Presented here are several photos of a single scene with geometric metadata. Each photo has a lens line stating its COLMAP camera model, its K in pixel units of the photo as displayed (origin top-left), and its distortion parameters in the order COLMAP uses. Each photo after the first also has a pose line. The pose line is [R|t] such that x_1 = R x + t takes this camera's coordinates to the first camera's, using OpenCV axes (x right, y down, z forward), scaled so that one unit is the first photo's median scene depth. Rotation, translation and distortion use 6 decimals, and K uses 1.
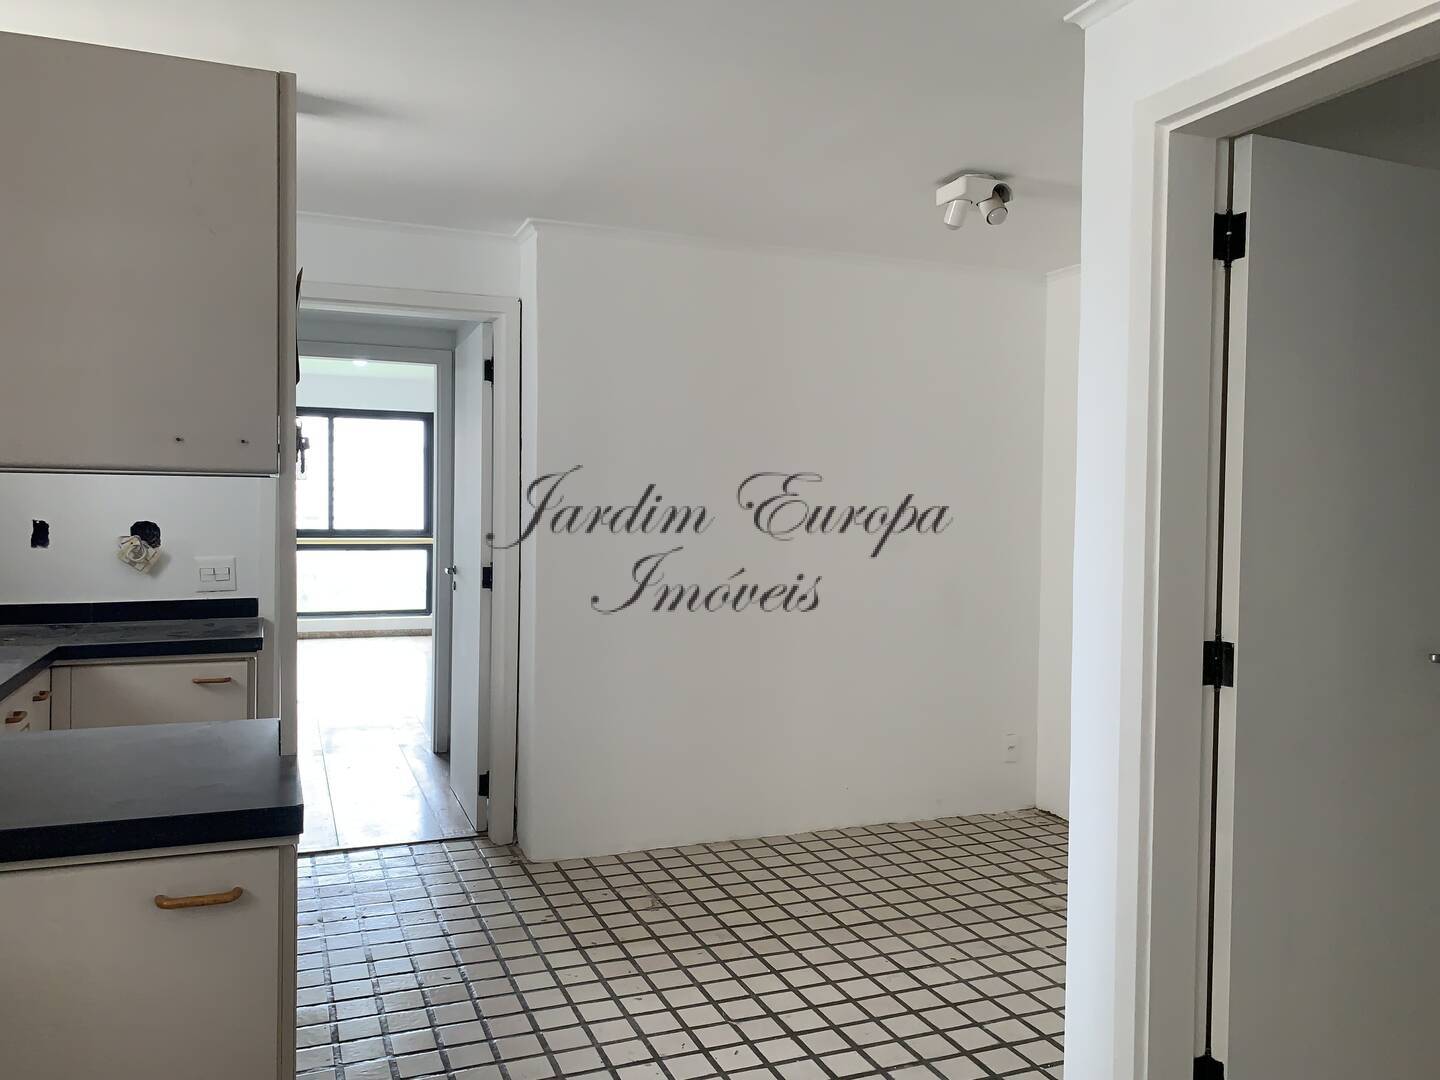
lens RADIAL K [[1096.3, 0, 721.3], [0, 1096.3, 540.2], [0, 0, 1]] dist [0.032063, -0.043643]
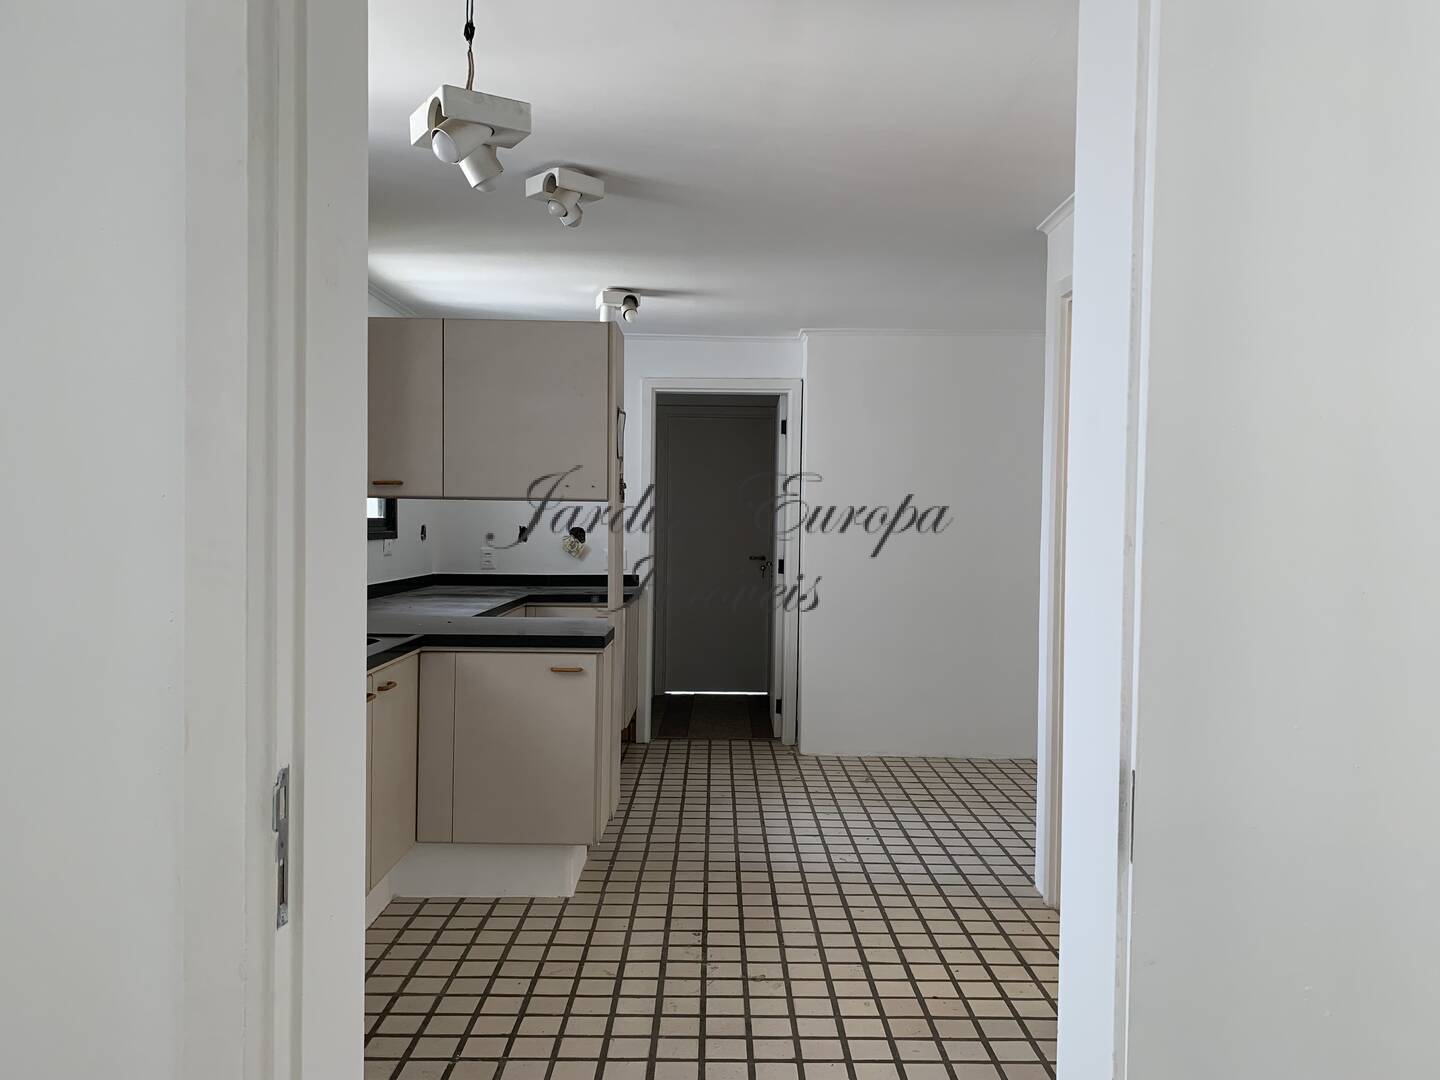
lens RADIAL K [[1096.3, 0, 720.0], [0, 1096.3, 537.8], [0, 0, 1]] dist [0.032063, -0.043643]
pose [[0.925775, 0.004791, -0.378045, 0.381286], [-0.011637, 0.999807, -0.015828, 0.028887], [0.377897, 0.019052, 0.925652, -0.569550]]
